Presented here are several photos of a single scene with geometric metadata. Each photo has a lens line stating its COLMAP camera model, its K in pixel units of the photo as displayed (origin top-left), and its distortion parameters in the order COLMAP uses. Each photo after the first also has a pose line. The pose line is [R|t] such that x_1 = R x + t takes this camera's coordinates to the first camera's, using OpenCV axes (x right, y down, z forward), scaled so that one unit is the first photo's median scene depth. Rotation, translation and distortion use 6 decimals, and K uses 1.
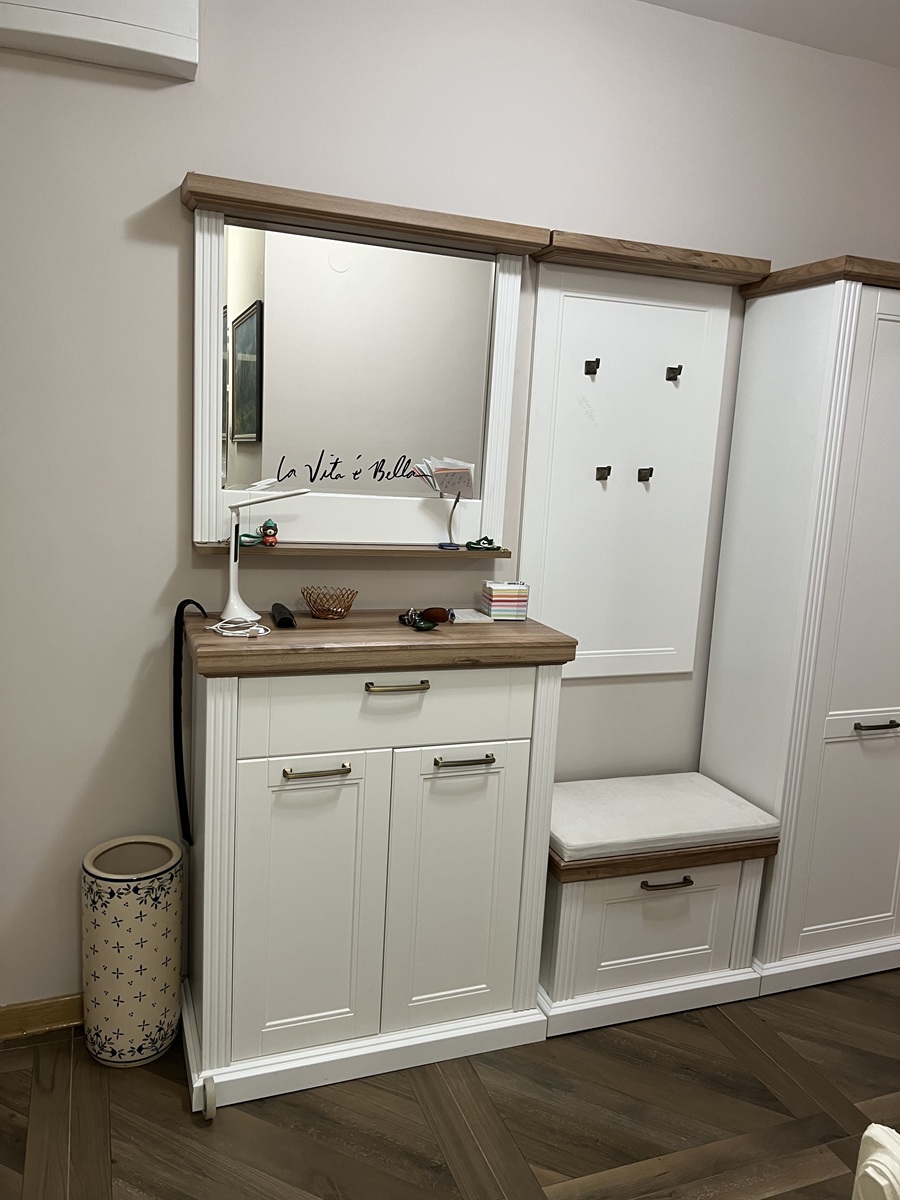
lens RADIAL K [[903.6, 0, 450.0], [0, 903.6, 600.0], [0, 0, 1]] dist [0.085657, -0.106467]
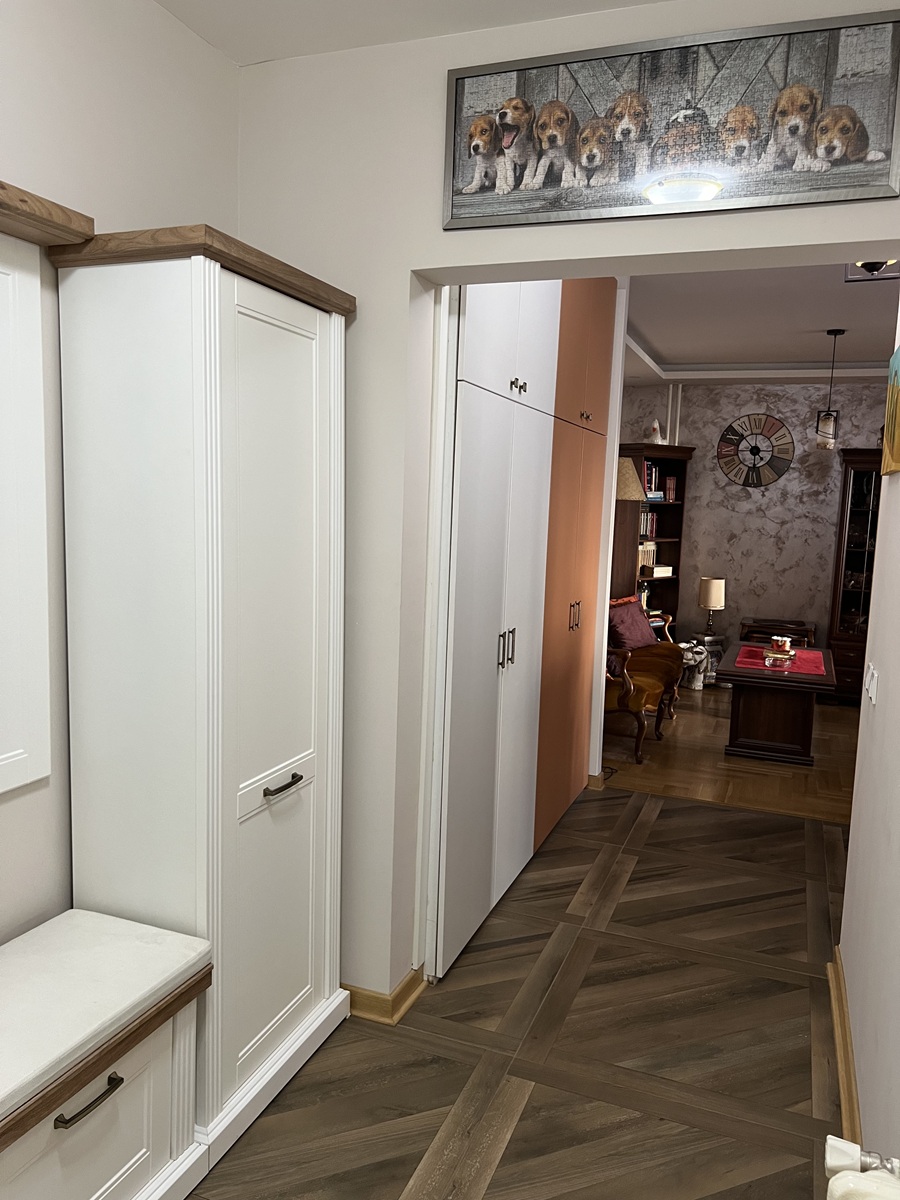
lens RADIAL K [[903.6, 0, 450.0], [0, 903.6, 600.0], [0, 0, 1]] dist [0.085657, -0.106467]
pose [[0.675212, -0.114820, 0.728632, -0.036761], [0.133902, 0.990478, 0.031998, -0.044978], [-0.725368, 0.075960, 0.684157, 0.295149]]
